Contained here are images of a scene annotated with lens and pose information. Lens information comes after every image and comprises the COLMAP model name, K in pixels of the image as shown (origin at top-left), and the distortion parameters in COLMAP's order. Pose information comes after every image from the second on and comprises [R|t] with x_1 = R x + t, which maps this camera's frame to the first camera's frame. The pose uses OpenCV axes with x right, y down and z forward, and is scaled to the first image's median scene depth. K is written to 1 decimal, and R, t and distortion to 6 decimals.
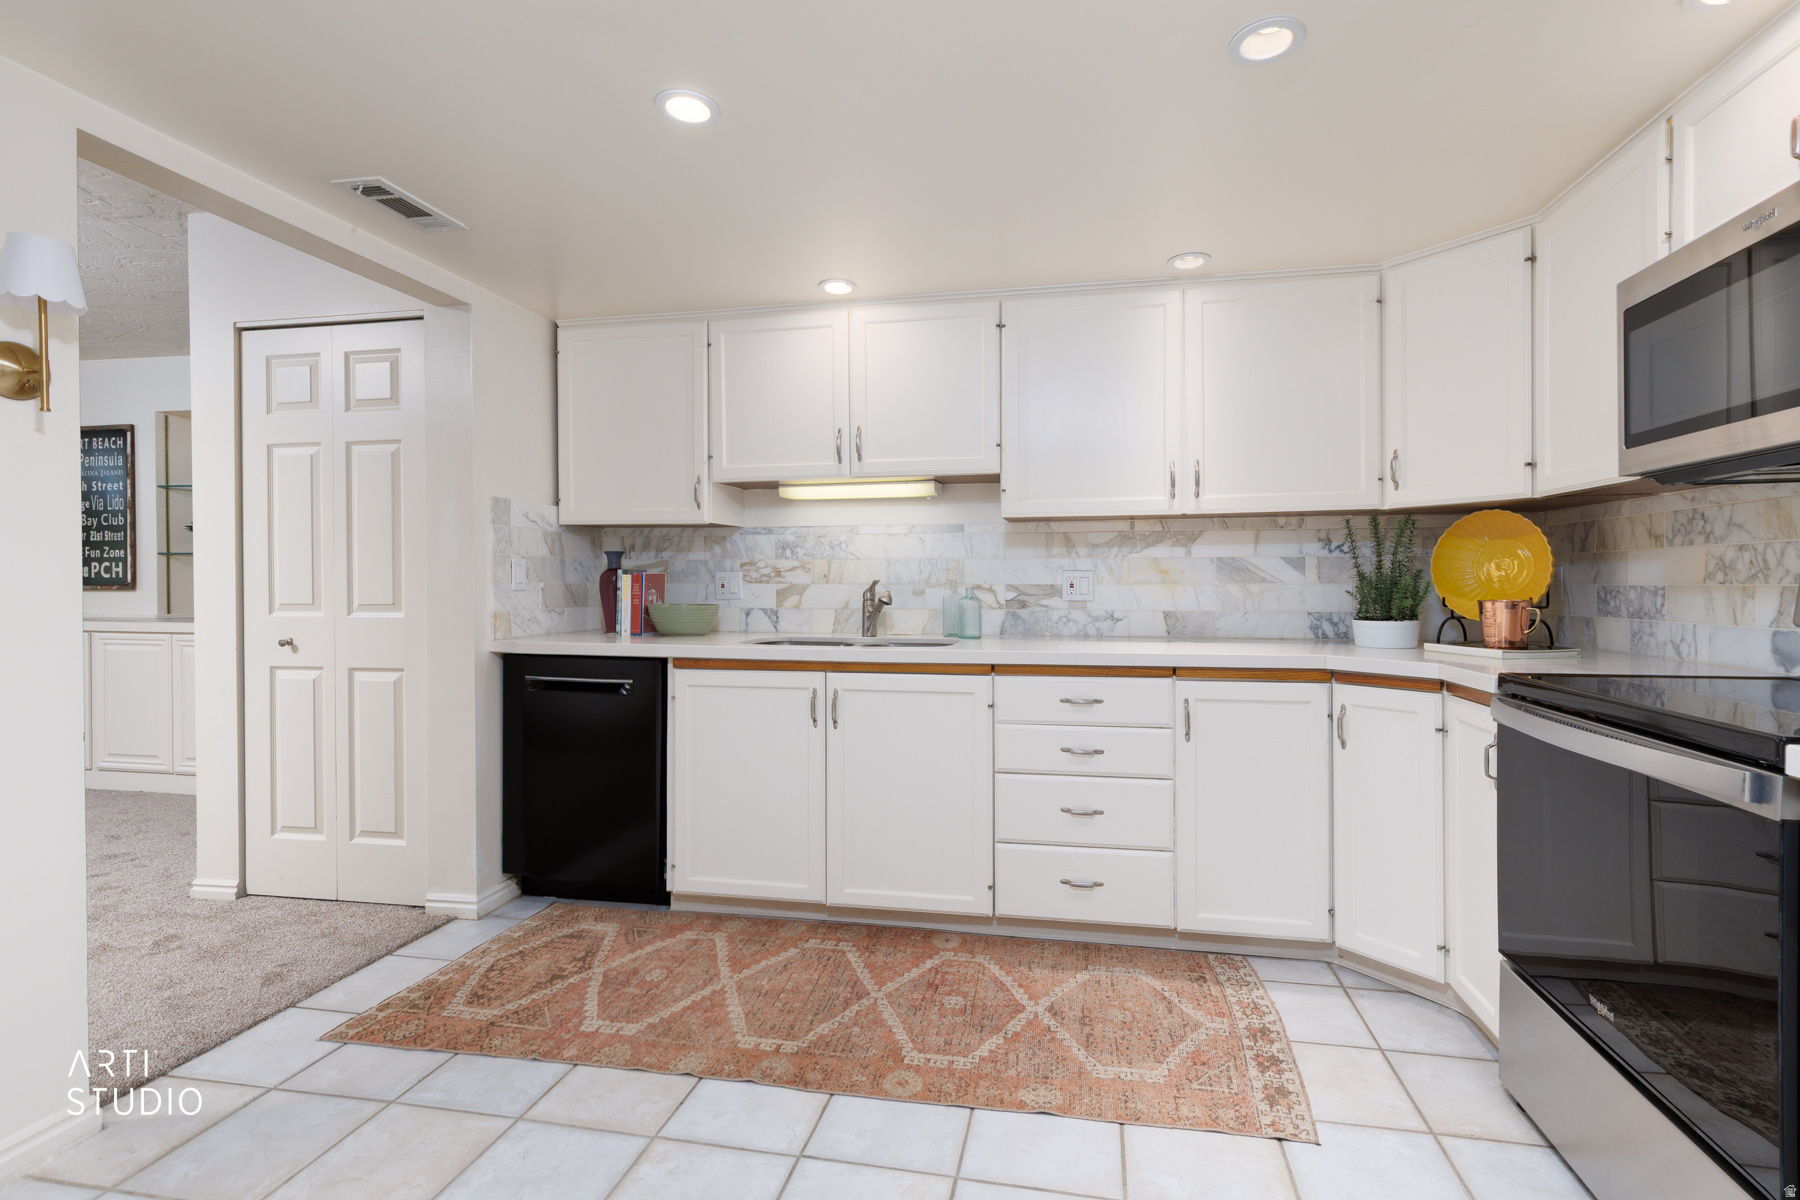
lens RADIAL K [[829.8, 0, 932.4], [0, 829.8, 585.7], [0, 0, 1]] dist [0.003043, -0.000006]
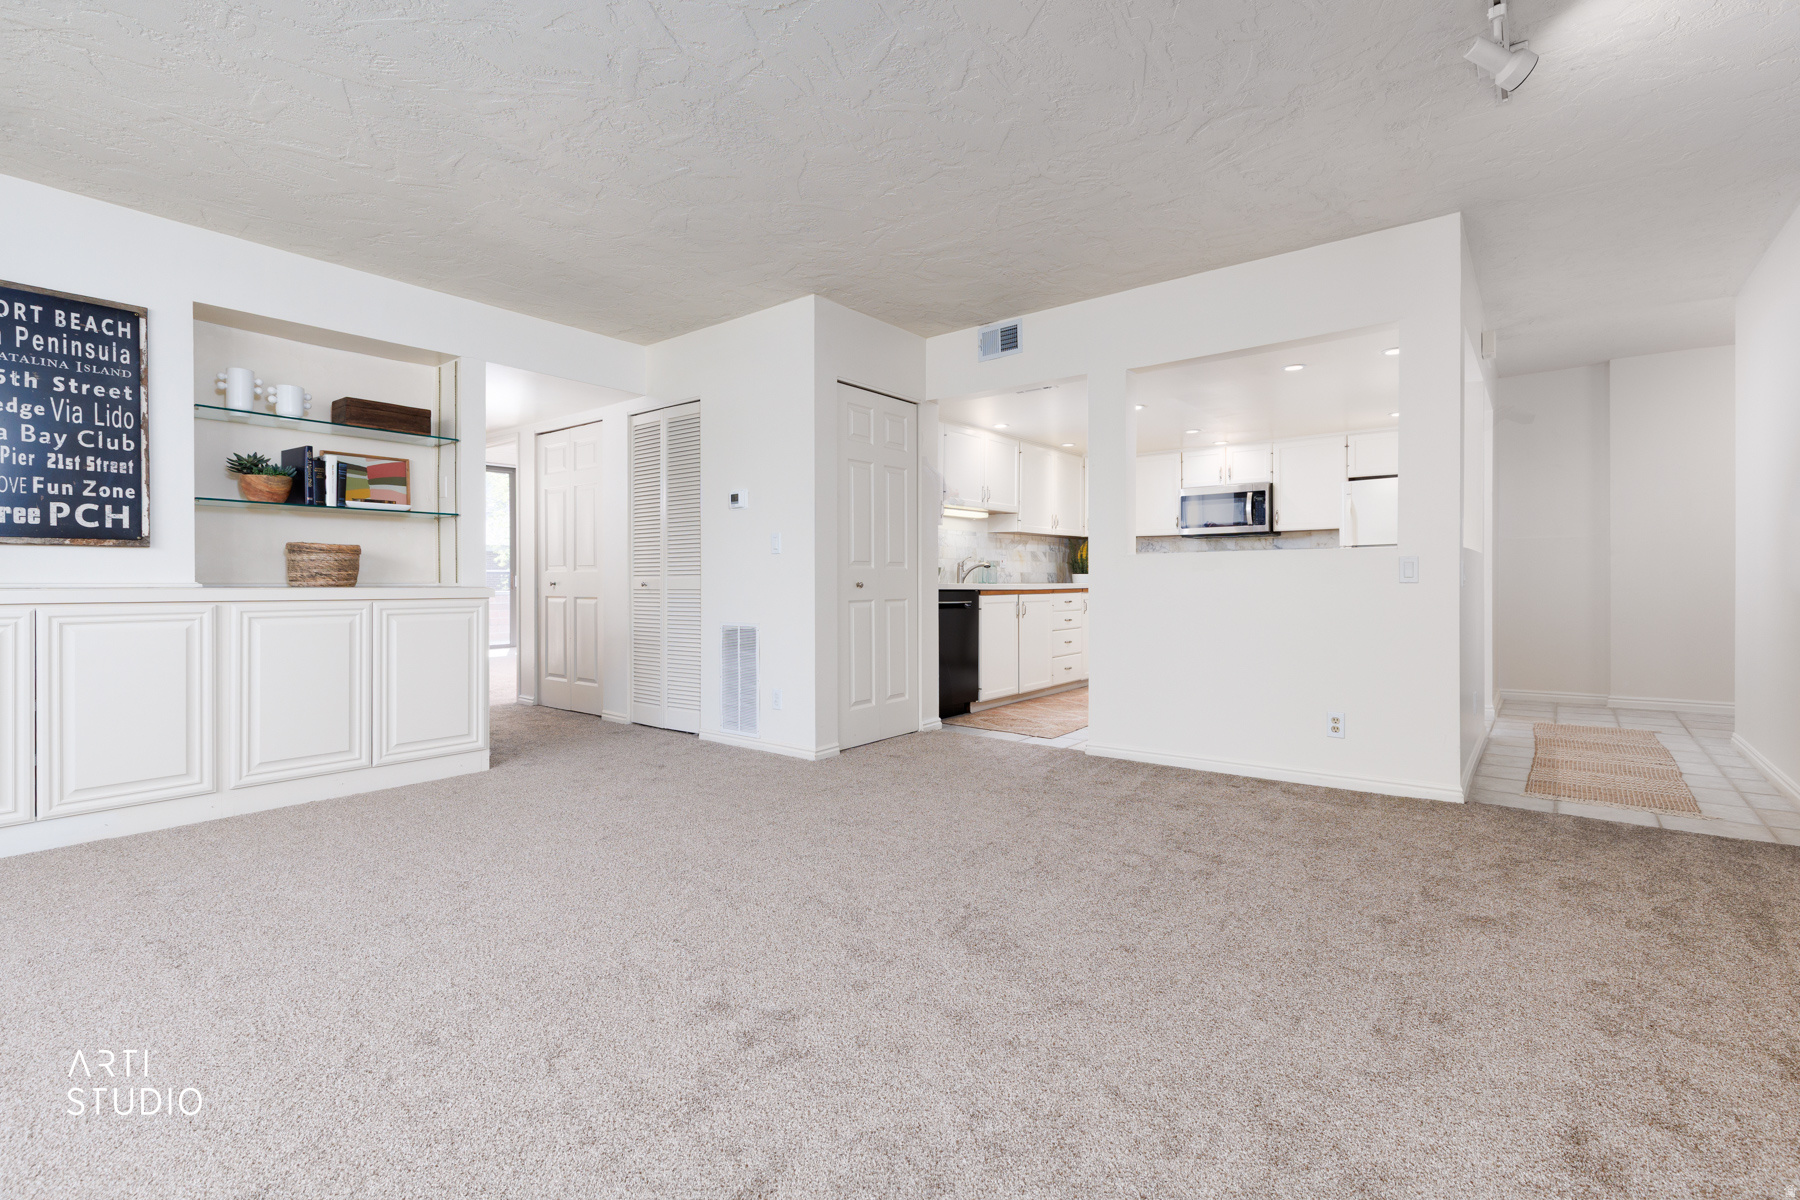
lens RADIAL K [[810.5, 0, 908.9], [0, 810.5, 580.4], [0, 0, 1]] dist [0.000770, 0.000202]
pose [[0.454317, 0.000934, 0.890840, -2.275942], [0.007081, 0.999964, -0.004660, 0.071815], [-0.890812, 0.008425, 0.454294, 0.231353]]
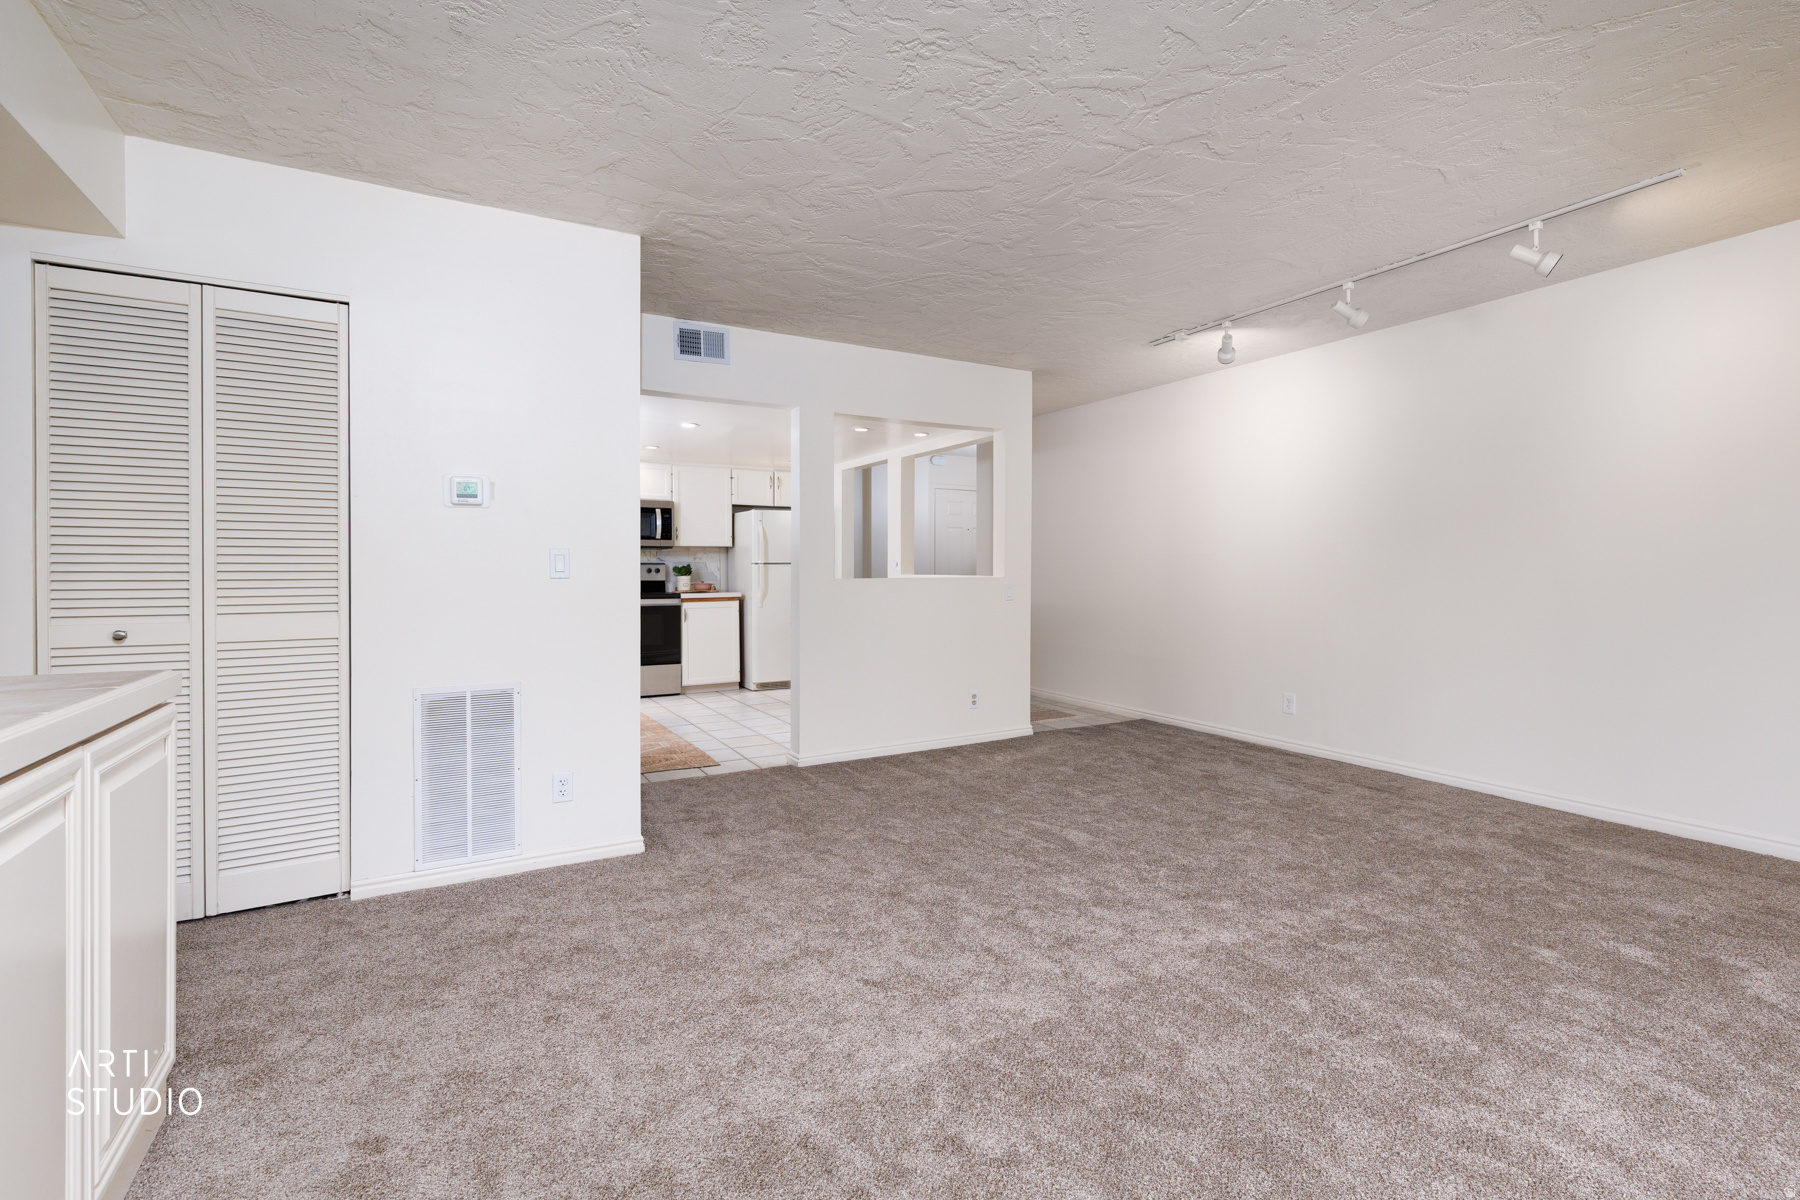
lens RADIAL K [[810.5, 0, 908.9], [0, 810.5, 580.4], [0, 0, 1]] dist [0.000770, 0.000202]
pose [[-0.653772, -0.006582, 0.756663, -2.122426], [0.006129, 0.999883, 0.013992, -0.002435], [-0.756667, 0.013785, -0.653655, 1.580096]]
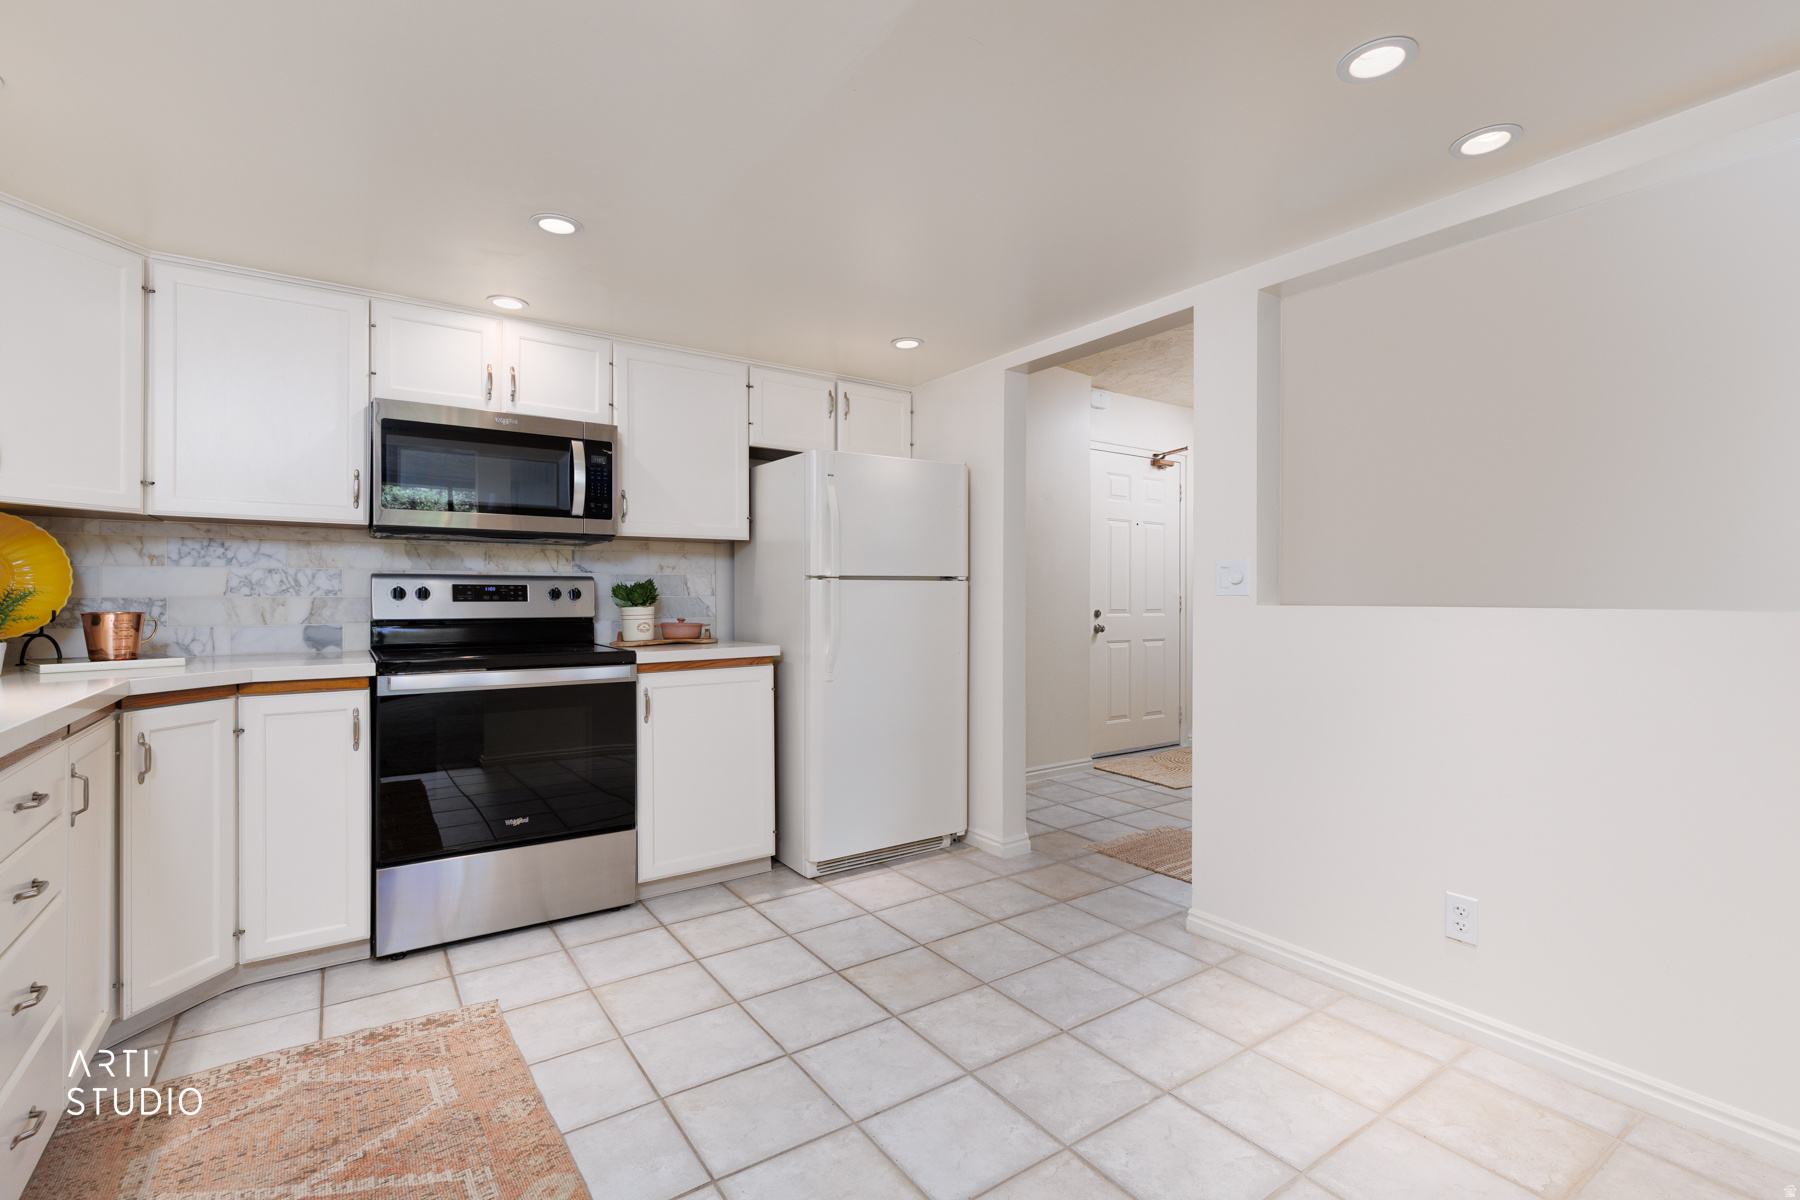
lens RADIAL K [[810.8, 0, 905.0], [0, 810.8, 597.0], [0, 0, 1]] dist [0.011309, -0.000282]
pose [[-0.716797, 0.000721, 0.697282, -0.593291], [0.004810, 0.999981, 0.003911, -0.000390], [-0.697266, 0.006158, -0.716786, 0.914870]]
